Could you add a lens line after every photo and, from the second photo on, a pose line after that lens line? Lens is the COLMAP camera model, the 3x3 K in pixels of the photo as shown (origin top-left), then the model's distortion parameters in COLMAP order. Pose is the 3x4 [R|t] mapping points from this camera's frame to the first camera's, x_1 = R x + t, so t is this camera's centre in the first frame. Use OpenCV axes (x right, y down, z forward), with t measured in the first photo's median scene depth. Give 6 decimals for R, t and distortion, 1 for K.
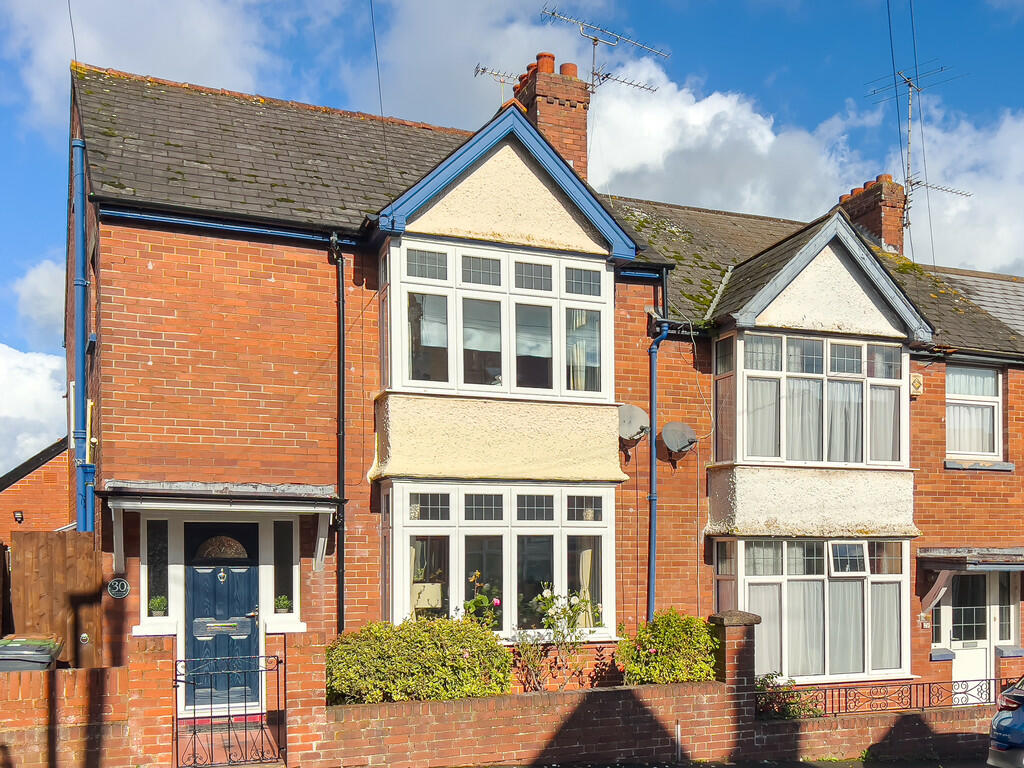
lens RADIAL K [[788.7, 0, 512.0], [0, 788.7, 410.7], [0, 0, 1]] dist [0.019354, -0.010924]
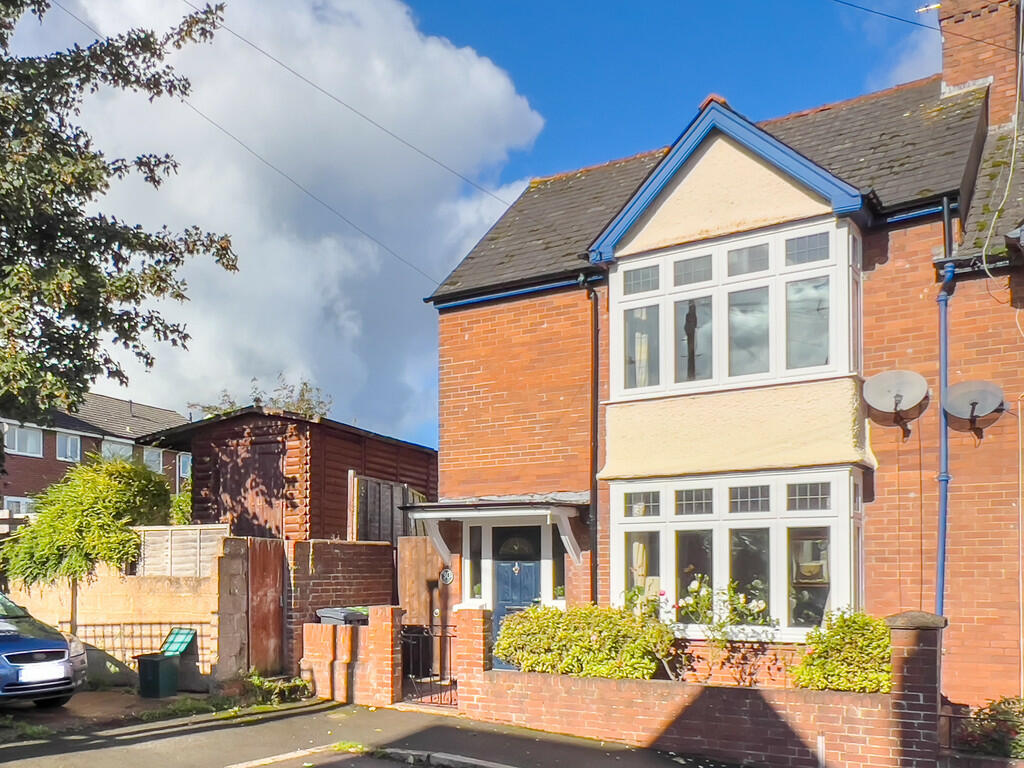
lens RADIAL K [[795.8, 0, 512.0], [0, 795.8, 384.0], [0, 0, 1]] dist [0.050526, -0.072056]
pose [[0.677455, -0.166155, -0.716553, 0.570496], [0.134037, 0.985729, -0.101848, 0.045634], [0.723249, -0.027047, 0.690057, 0.120579]]
